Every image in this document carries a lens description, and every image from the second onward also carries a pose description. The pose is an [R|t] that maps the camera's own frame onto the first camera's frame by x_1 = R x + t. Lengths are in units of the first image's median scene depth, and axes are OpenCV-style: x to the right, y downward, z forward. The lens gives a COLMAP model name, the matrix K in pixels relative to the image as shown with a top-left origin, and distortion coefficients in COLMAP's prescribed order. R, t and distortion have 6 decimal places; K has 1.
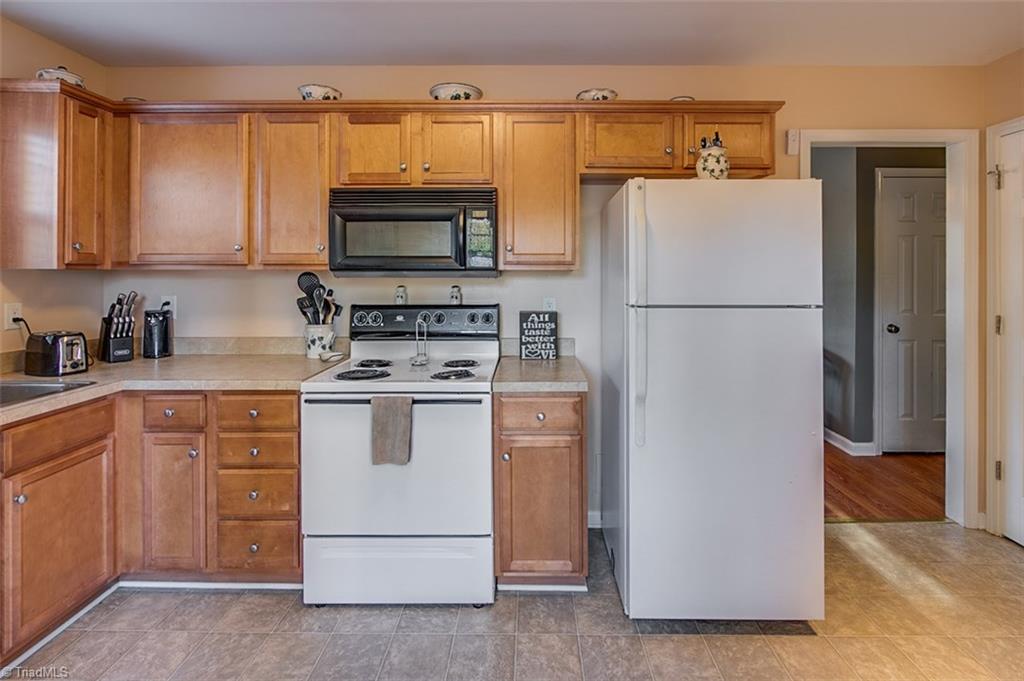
lens RADIAL K [[503.4, 0, 516.1], [0, 503.4, 274.5], [0, 0, 1]] dist [-0.000333, 0.000282]
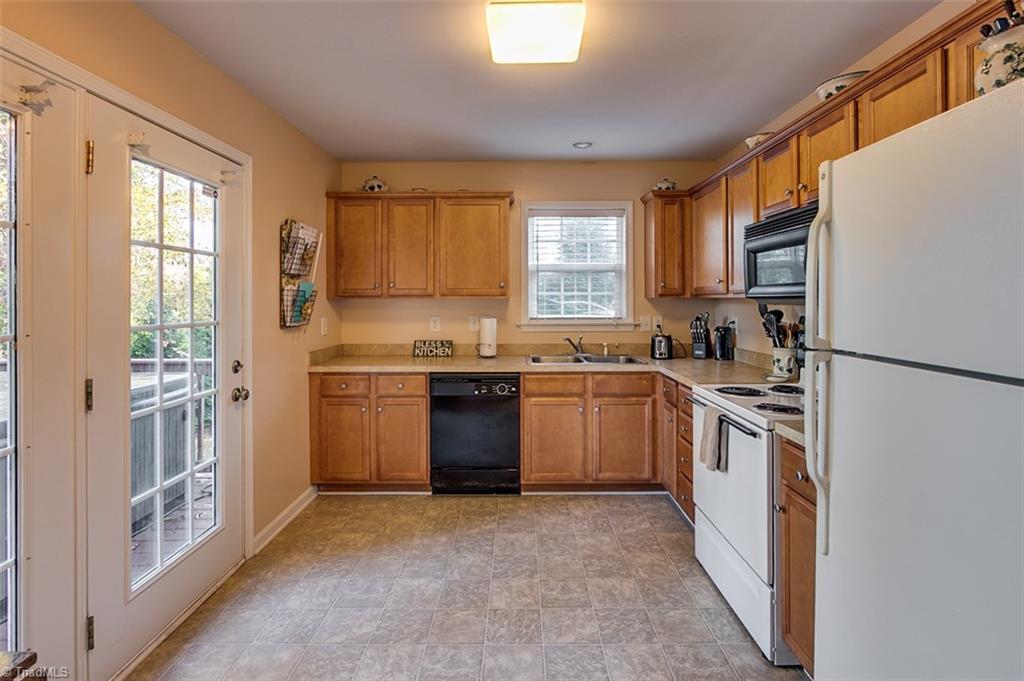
lens RADIAL K [[493.4, 0, 514.5], [0, 493.4, 299.4], [0, 0, 1]] dist [-0.003110, -0.000033]
pose [[0.003834, -0.000237, -0.999993, 0.829681], [-0.002137, 0.999998, -0.000245, -0.003769], [0.999990, 0.002138, 0.003834, 0.520106]]
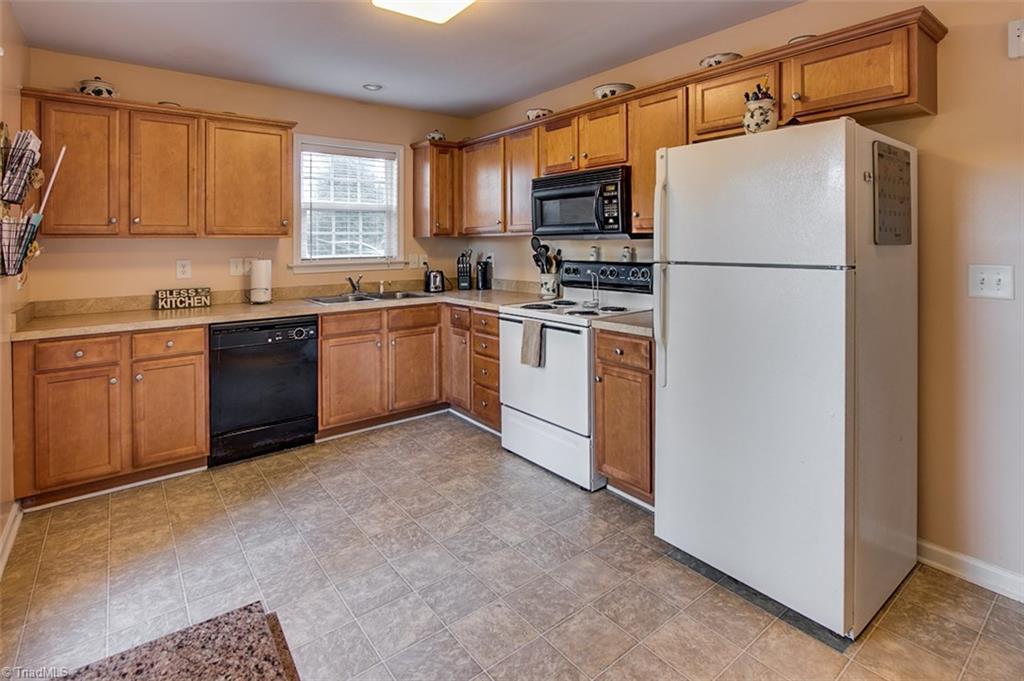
lens RADIAL K [[515.6, 0, 507.4], [0, 515.6, 244.2], [0, 0, 1]] dist [-0.000658, 0.000818]
pose [[0.616391, -0.003181, -0.787434, 0.852968], [0.005941, 0.999982, 0.000611, 0.018046], [0.787418, -0.005055, 0.616399, 0.017030]]
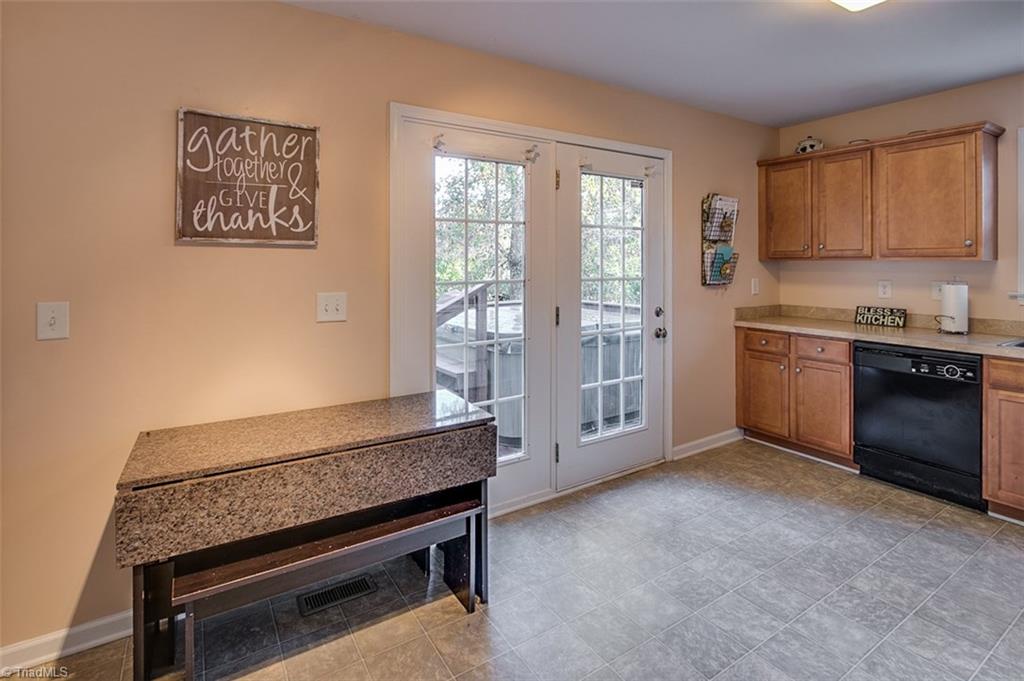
lens RADIAL K [[505.4, 0, 514.9], [0, 505.4, 260.7], [0, 0, 1]] dist [0.000100, -0.000304]
pose [[-0.833716, -0.000457, -0.552193, 0.918284], [-0.001011, 0.999999, 0.000700, -0.005269], [0.552193, 0.001142, -0.833716, 0.962506]]
